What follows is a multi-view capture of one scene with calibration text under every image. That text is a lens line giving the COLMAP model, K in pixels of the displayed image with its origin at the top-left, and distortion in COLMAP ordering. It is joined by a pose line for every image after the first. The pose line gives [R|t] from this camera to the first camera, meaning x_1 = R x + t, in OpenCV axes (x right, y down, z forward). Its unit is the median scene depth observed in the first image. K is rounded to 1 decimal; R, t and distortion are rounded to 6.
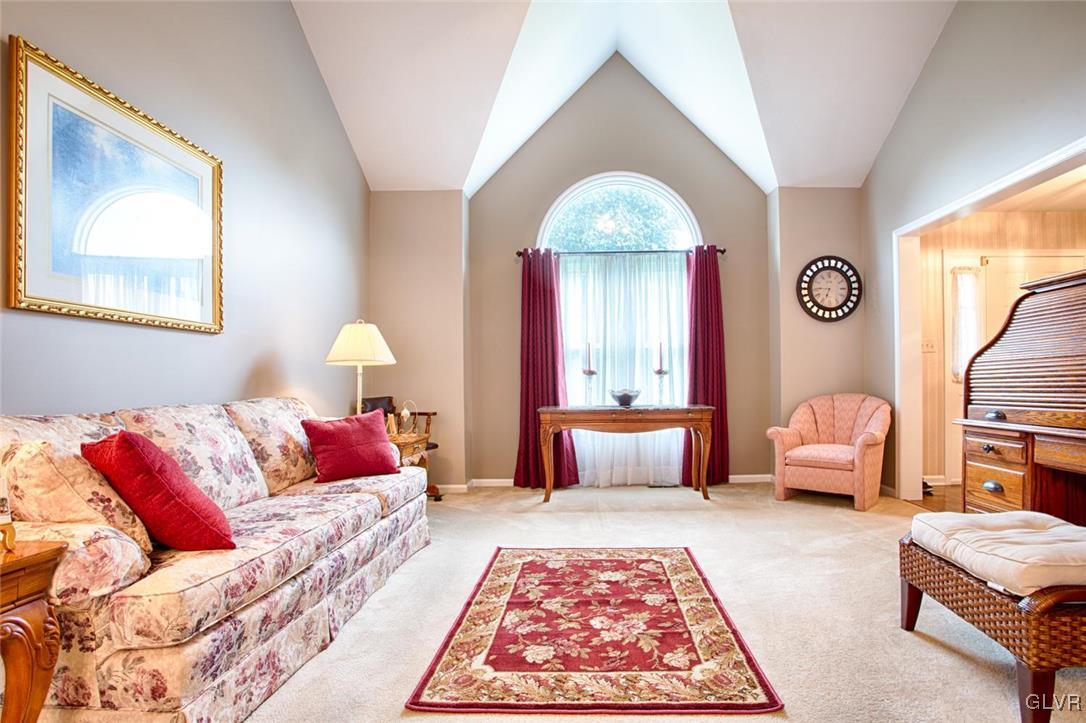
lens RADIAL K [[546.5, 0, 555.3], [0, 546.5, 374.0], [0, 0, 1]] dist [-0.067944, 0.026221]
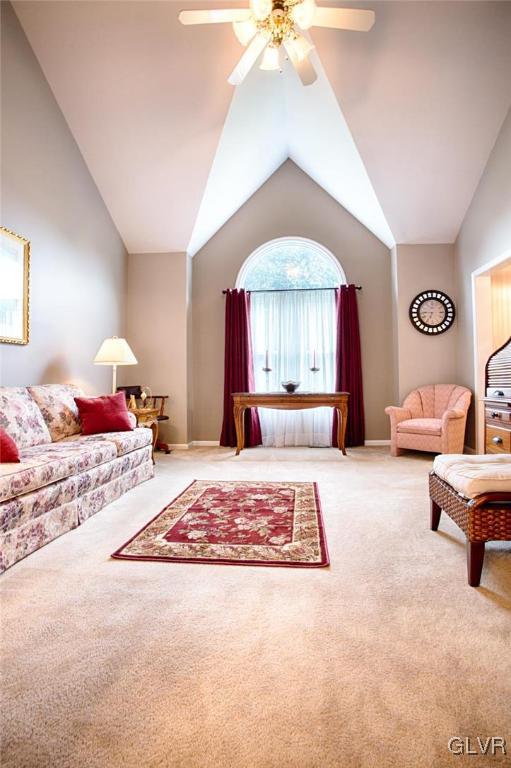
lens RADIAL K [[386.5, 0, 243.5], [0, 386.5, 364.1], [0, 0, 1]] dist [-0.067944, 0.026221]
pose [[0.996762, -0.003301, -0.080338, 0.143024], [0.001067, 0.999612, -0.027832, 0.017546], [0.080398, 0.027656, 0.996379, -0.122044]]
